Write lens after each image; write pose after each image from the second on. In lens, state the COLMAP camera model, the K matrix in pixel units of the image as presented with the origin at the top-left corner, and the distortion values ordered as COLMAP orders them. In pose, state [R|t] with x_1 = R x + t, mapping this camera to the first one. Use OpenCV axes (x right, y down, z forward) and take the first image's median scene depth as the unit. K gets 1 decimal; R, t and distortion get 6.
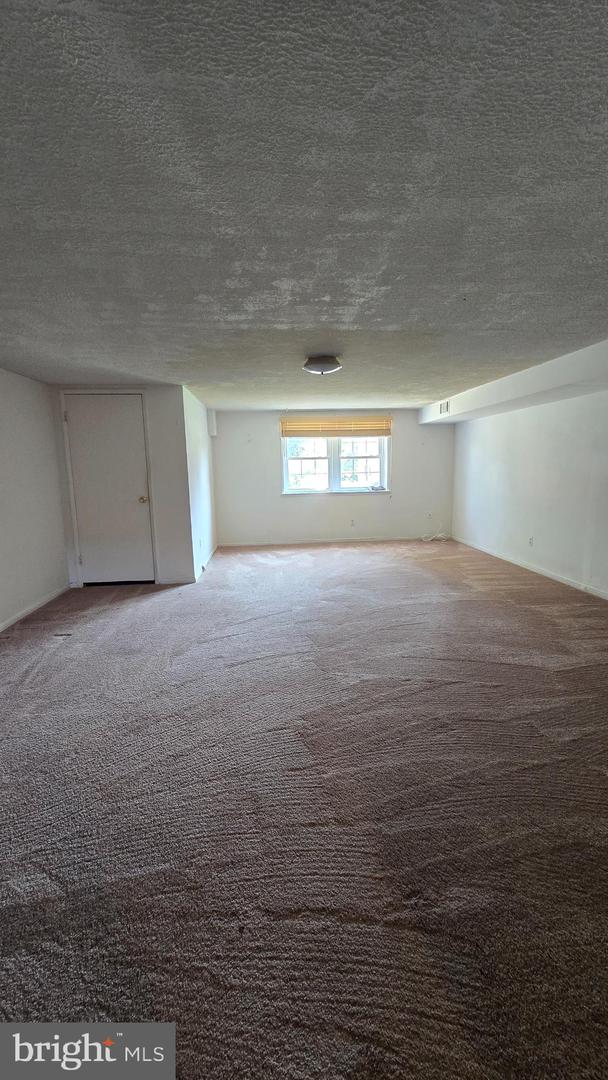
lens RADIAL K [[446.9, 0, 307.1], [0, 446.9, 540.0], [0, 0, 1]] dist [0.002330, -0.000416]
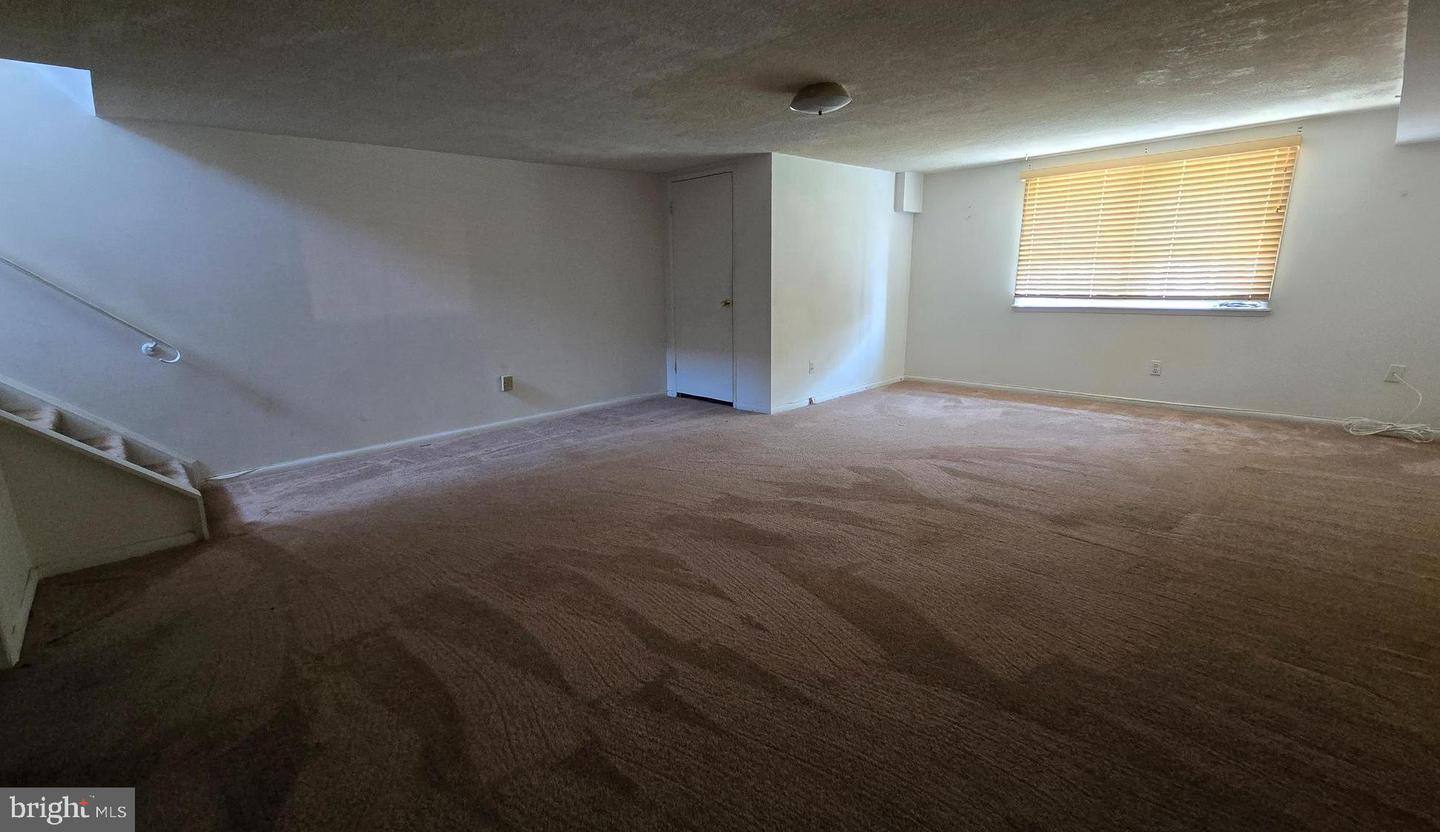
lens RADIAL K [[624.4, 0, 666.7], [0, 624.4, 424.9], [0, 0, 1]] dist [-0.004066, 0.001452]
pose [[0.597175, 0.190168, -0.779242, 0.532205], [-0.114297, 0.981750, 0.151997, -0.033707], [0.793926, -0.001704, 0.608013, 0.213107]]
